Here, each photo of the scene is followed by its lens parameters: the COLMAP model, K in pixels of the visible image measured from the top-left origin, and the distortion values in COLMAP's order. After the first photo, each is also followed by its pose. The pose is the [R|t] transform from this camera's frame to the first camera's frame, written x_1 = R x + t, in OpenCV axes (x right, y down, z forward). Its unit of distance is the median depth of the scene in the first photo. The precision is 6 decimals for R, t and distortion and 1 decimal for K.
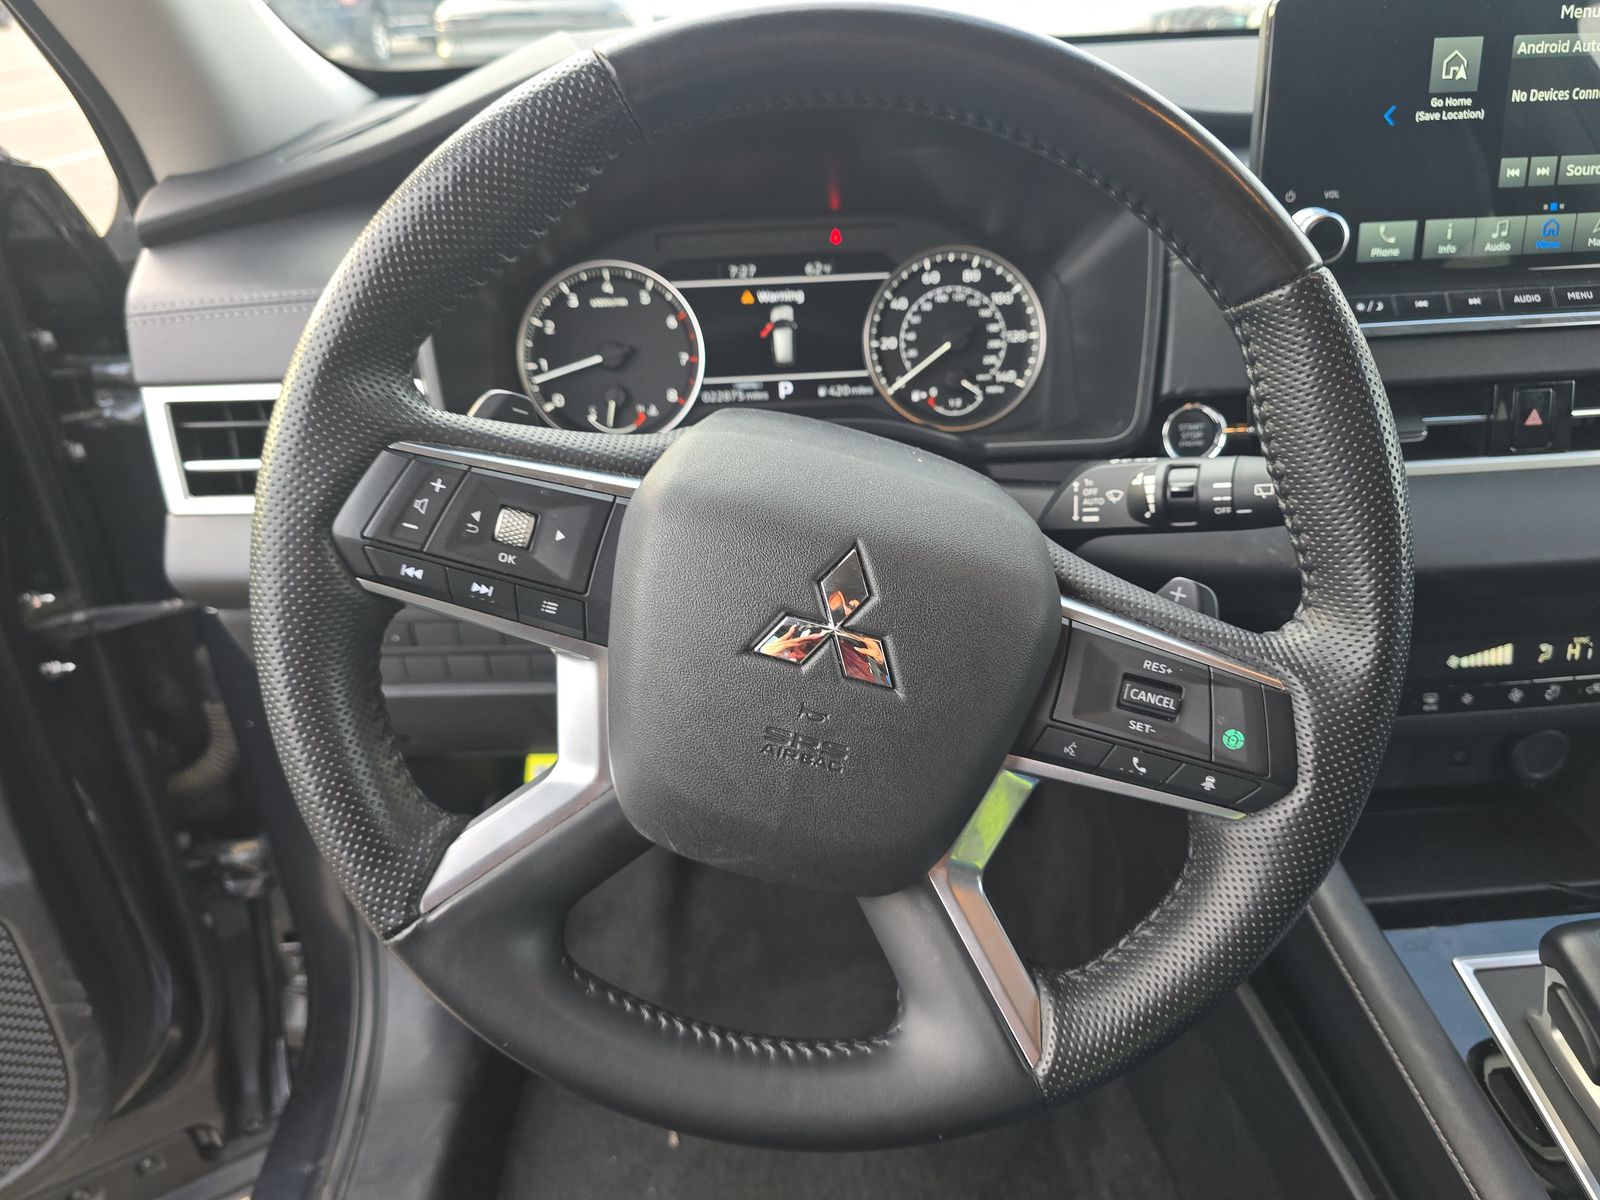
lens RADIAL K [[1075.9, 0, 794.5], [0, 1075.9, 602.1], [0, 0, 1]] dist [0.003969, -0.014474]
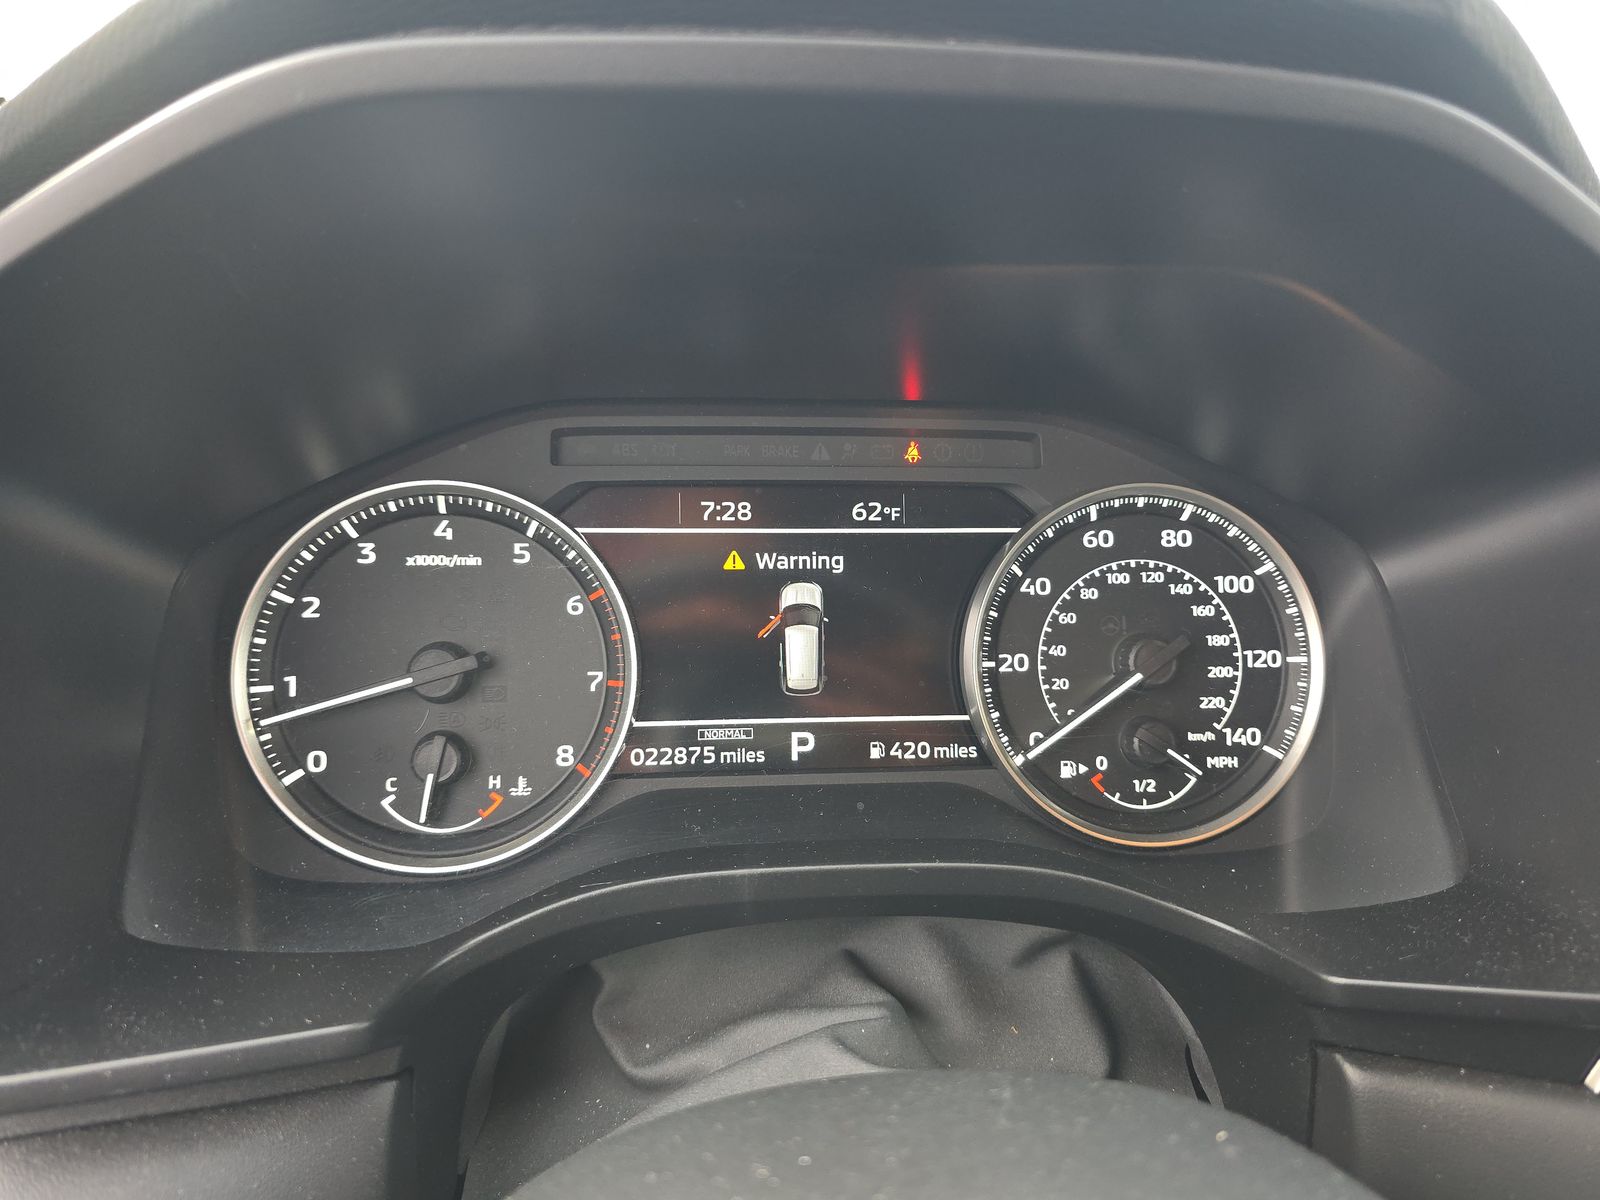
lens RADIAL K [[1075.9, 0, 803.1], [0, 1075.9, 599.6], [0, 0, 1]] dist [0.003969, -0.014474]
pose [[0.997564, 0.041966, 0.055731, -0.038566], [-0.031087, 0.982543, -0.183421, -0.175597], [-0.062455, 0.181241, 0.981453, 0.515088]]
